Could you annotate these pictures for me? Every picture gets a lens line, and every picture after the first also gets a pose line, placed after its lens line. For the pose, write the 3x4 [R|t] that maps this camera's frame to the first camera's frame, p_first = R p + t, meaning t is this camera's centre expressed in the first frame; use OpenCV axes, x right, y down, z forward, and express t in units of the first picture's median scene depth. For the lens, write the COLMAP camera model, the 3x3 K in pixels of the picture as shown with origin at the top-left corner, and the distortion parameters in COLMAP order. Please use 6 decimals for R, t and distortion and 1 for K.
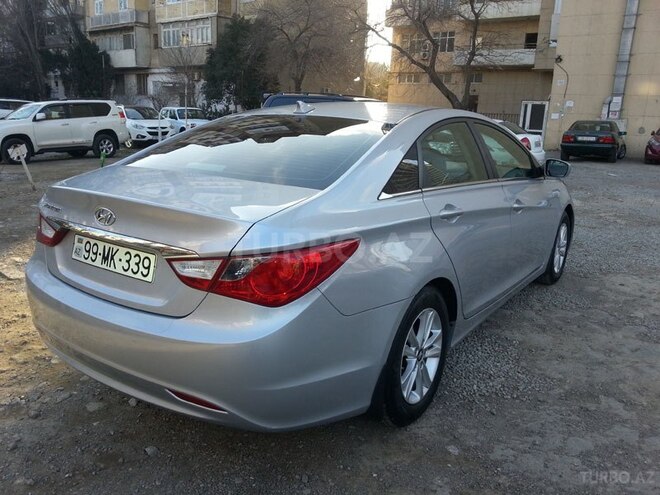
lens RADIAL K [[543.9, 0, 330.0], [0, 543.9, 247.5], [0, 0, 1]] dist [-0.011062, 0.002812]
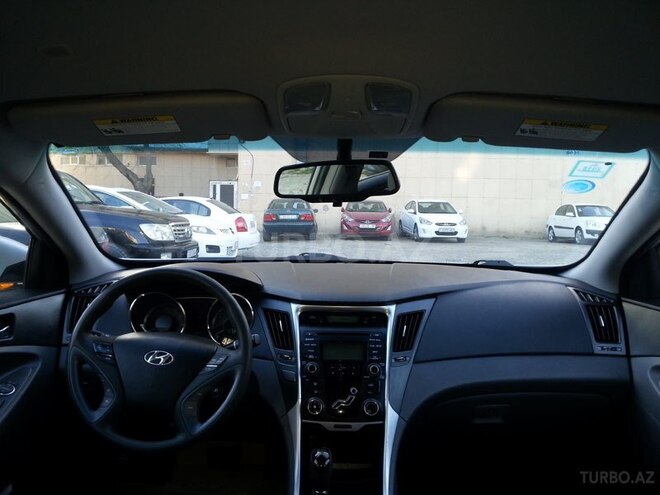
lens RADIAL K [[534.6, 0, 307.3], [0, 534.6, 247.5], [0, 0, 1]] dist [0.027445, -0.067298]
pose [[0.849904, -0.058932, 0.523631, 0.004313], [0.137829, 0.983993, -0.112967, -0.037066], [-0.508592, 0.168183, 0.844422, 0.196794]]
